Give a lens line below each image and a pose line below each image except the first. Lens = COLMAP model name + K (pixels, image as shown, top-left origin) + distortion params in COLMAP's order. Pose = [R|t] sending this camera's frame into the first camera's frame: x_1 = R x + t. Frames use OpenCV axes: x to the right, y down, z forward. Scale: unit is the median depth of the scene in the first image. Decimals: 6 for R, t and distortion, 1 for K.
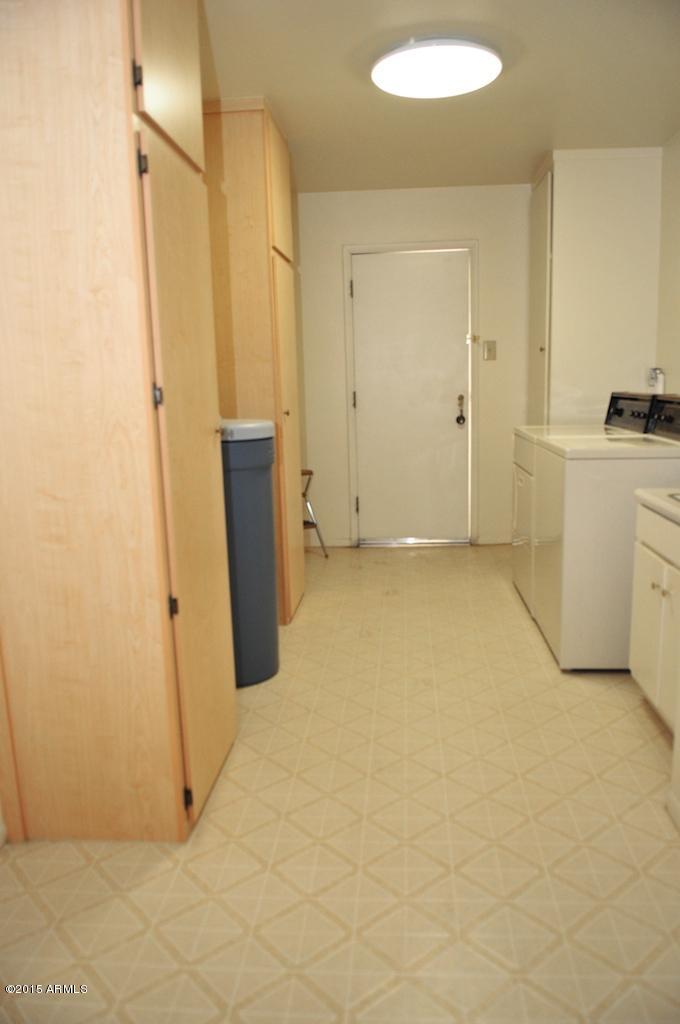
lens RADIAL K [[762.7, 0, 340.0], [0, 762.7, 512.0], [0, 0, 1]] dist [-0.022384, -0.033392]
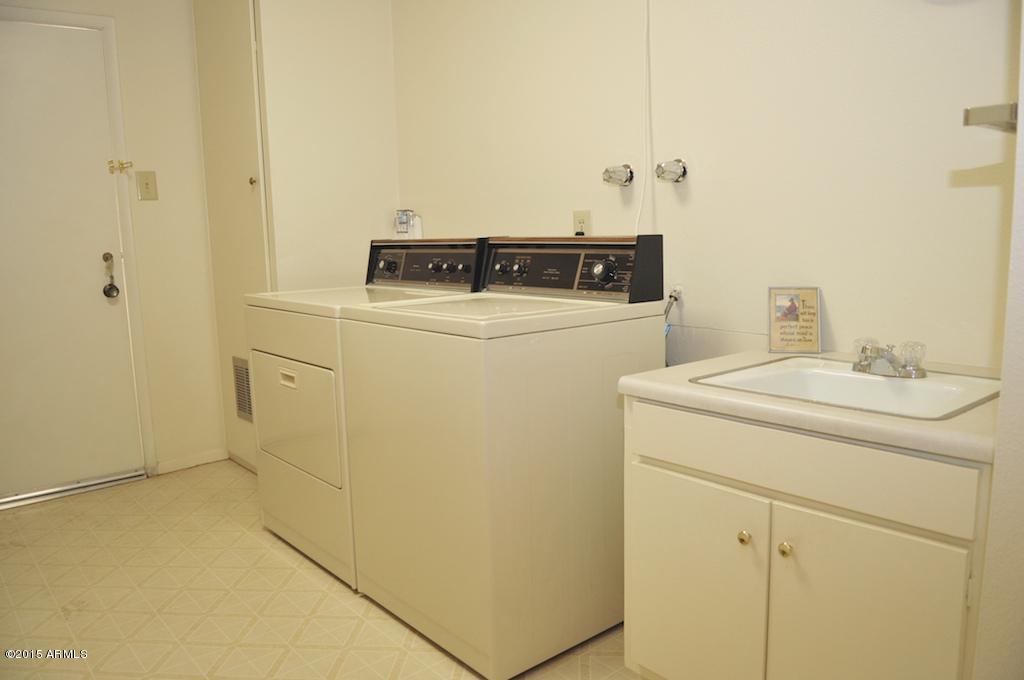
lens RADIAL K [[762.7, 0, 512.7], [0, 762.7, 346.8], [0, 0, 1]] dist [-0.022384, -0.033392]
pose [[0.713234, -0.099315, 0.693854, -0.061434], [0.128987, 0.991602, 0.009343, -0.044688], [-0.688955, 0.082834, 0.720055, 0.381271]]
